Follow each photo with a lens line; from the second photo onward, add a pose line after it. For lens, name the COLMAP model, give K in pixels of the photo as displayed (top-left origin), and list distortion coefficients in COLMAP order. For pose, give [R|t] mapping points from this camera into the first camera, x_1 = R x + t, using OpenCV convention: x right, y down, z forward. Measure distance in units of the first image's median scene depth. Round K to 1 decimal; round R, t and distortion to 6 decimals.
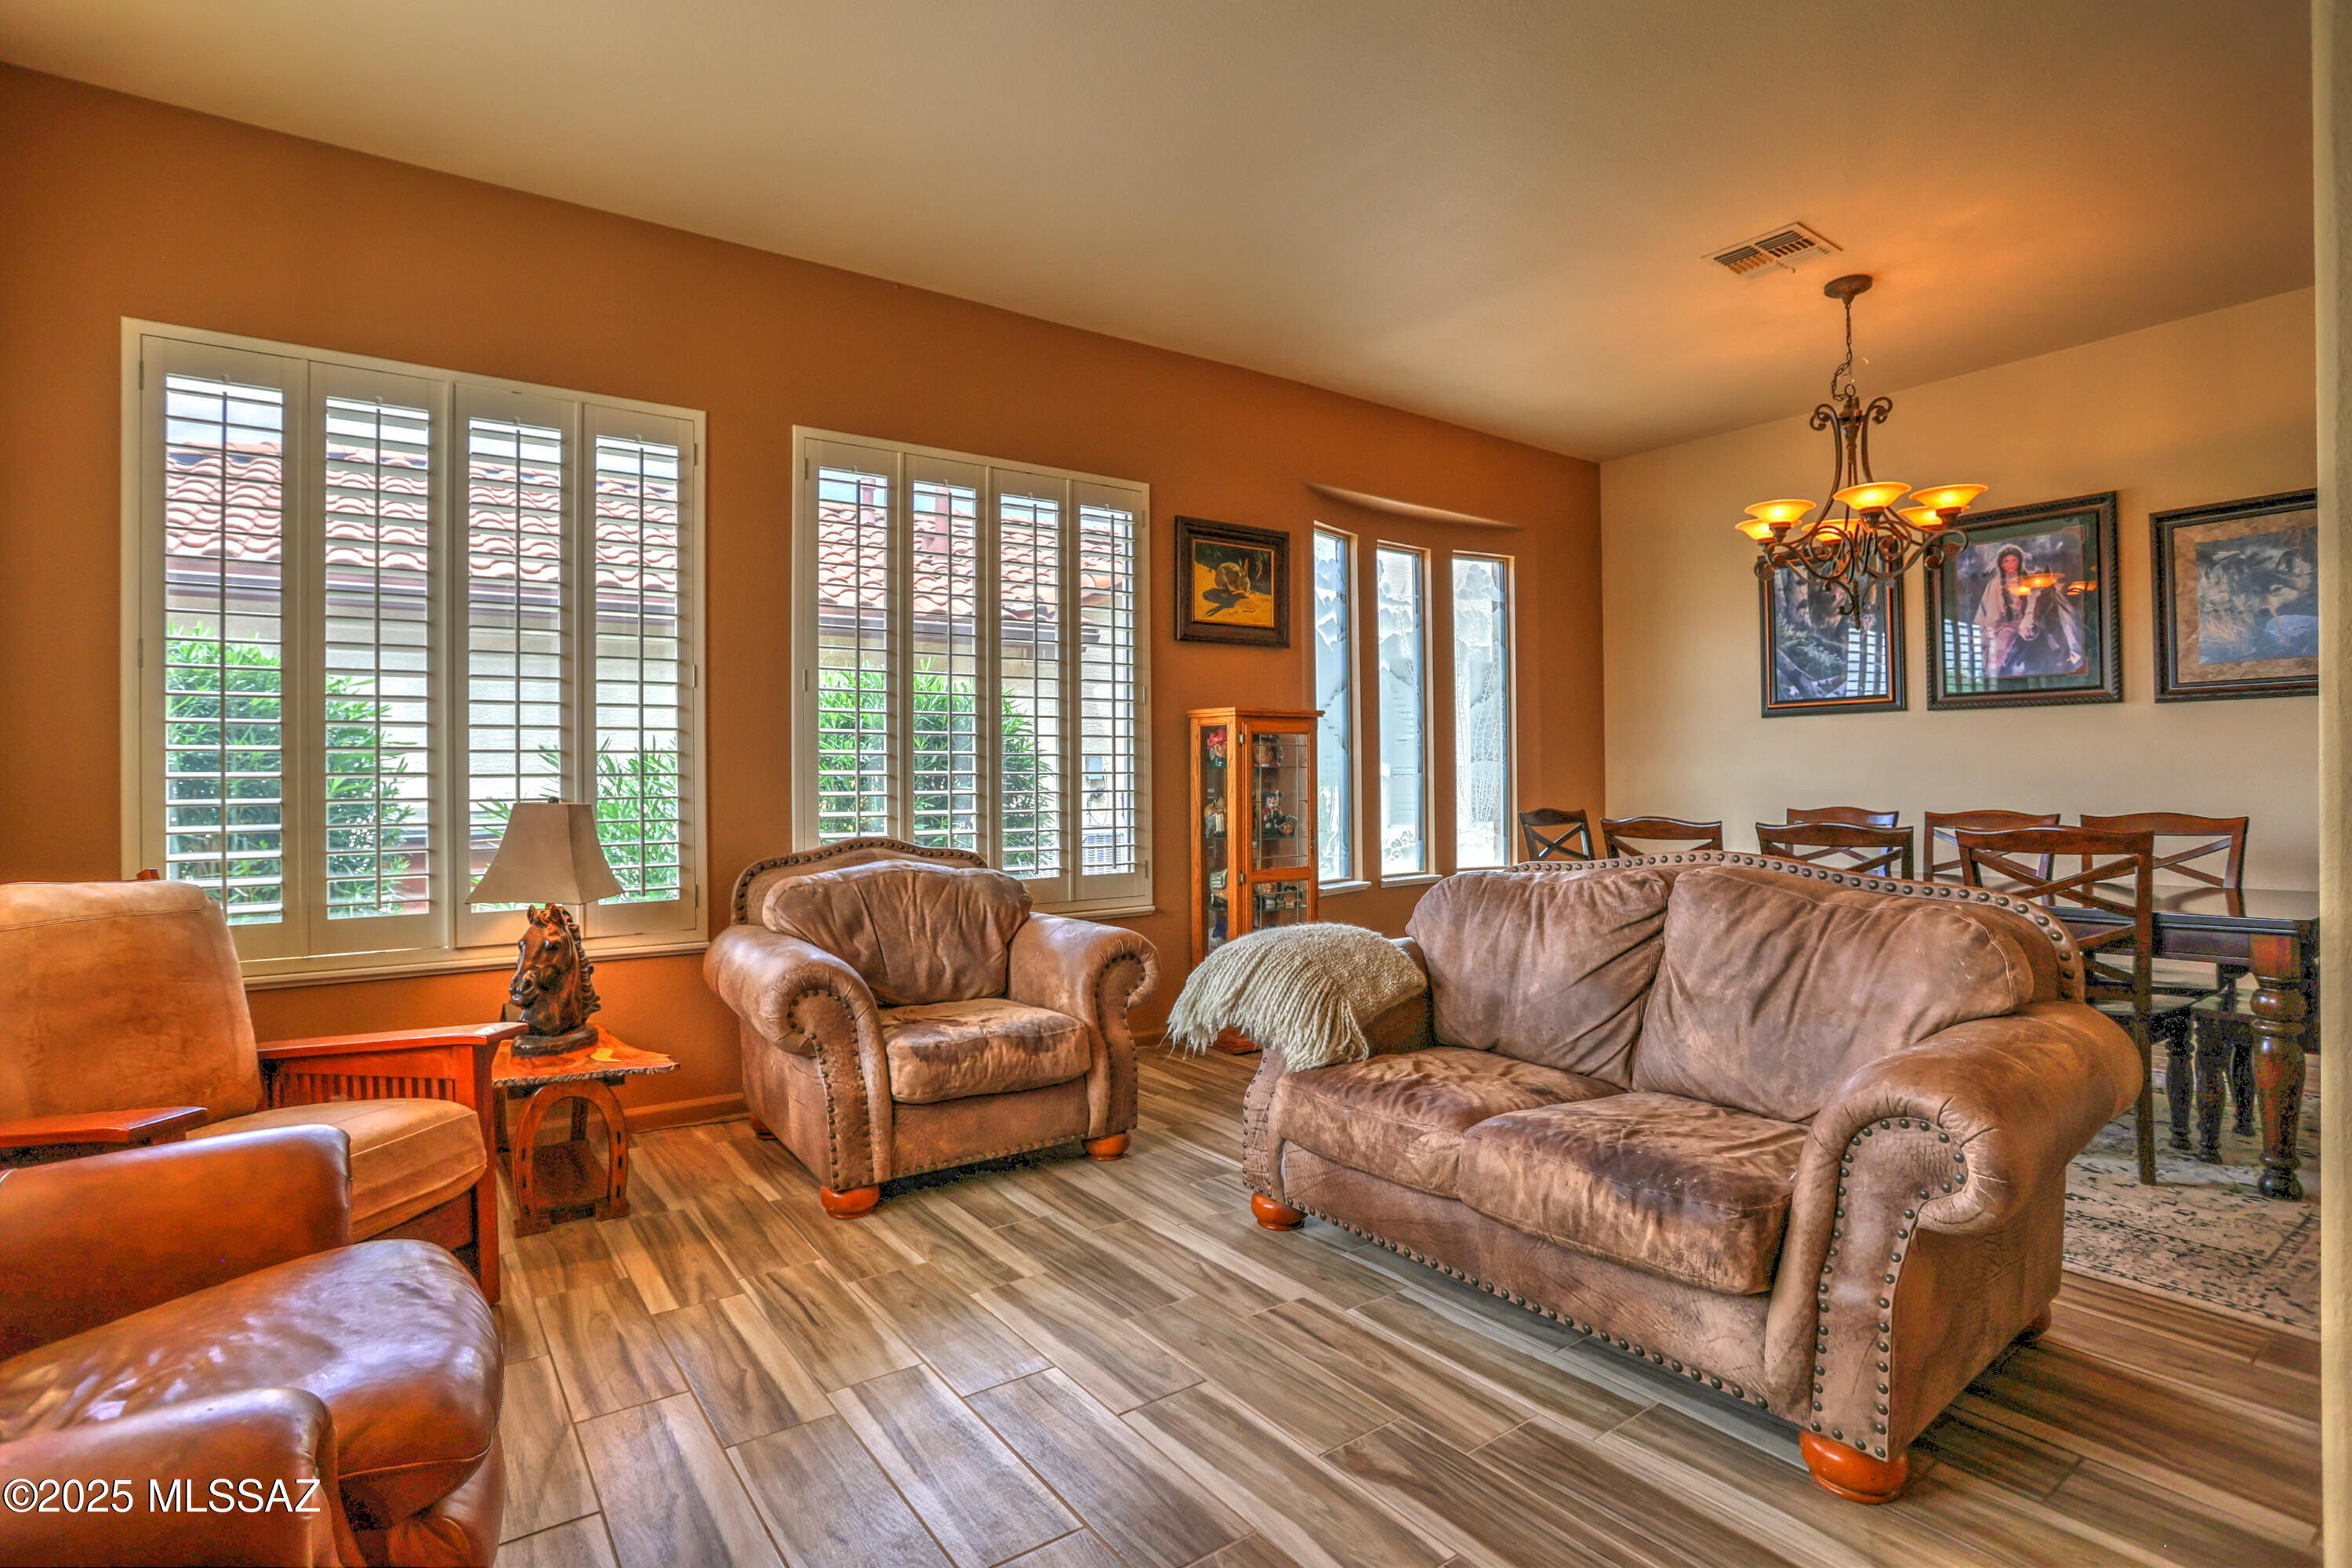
lens RADIAL K [[1174.3, 0, 1178.0], [0, 1174.3, 776.4], [0, 0, 1]] dist [-0.028572, -0.000472]
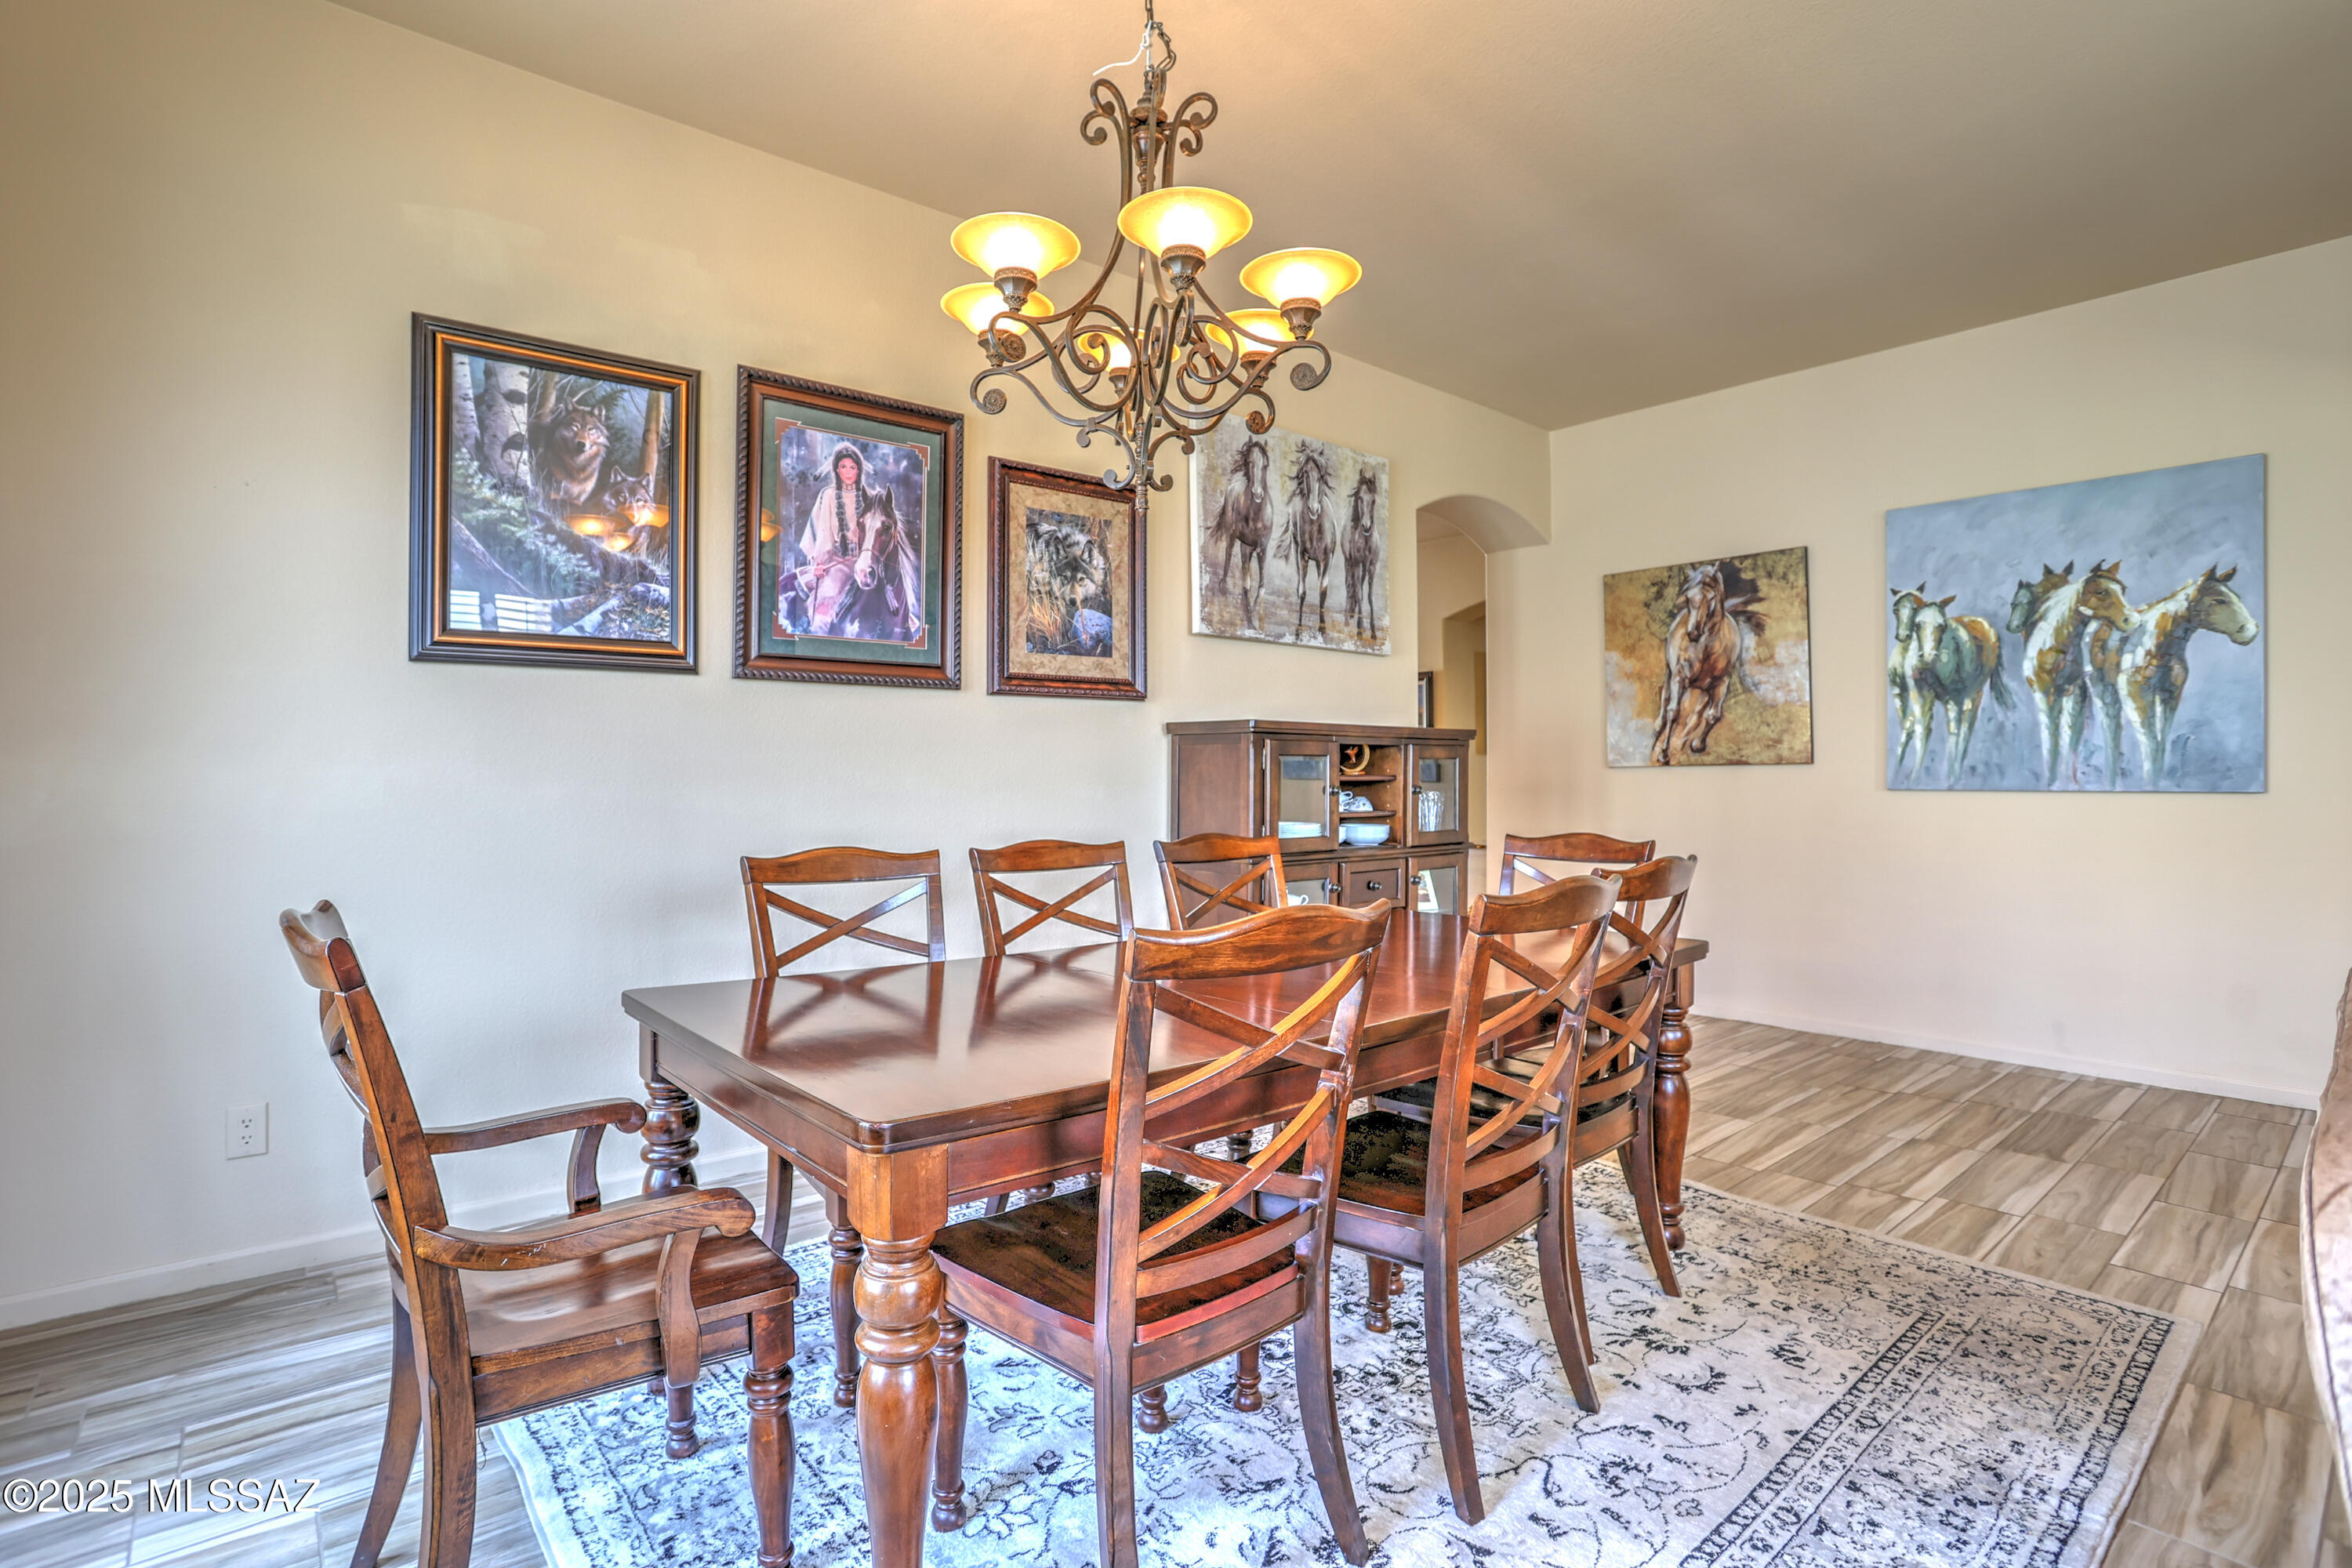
lens RADIAL K [[1174.3, 0, 1179.3], [0, 1174.3, 771.7], [0, 0, 1]] dist [-0.028572, -0.000472]
pose [[-0.054849, 0.008031, 0.998462, 0.027593], [-0.003247, 0.999961, -0.008221, -0.003429], [-0.998489, -0.003693, -0.054821, 0.857142]]
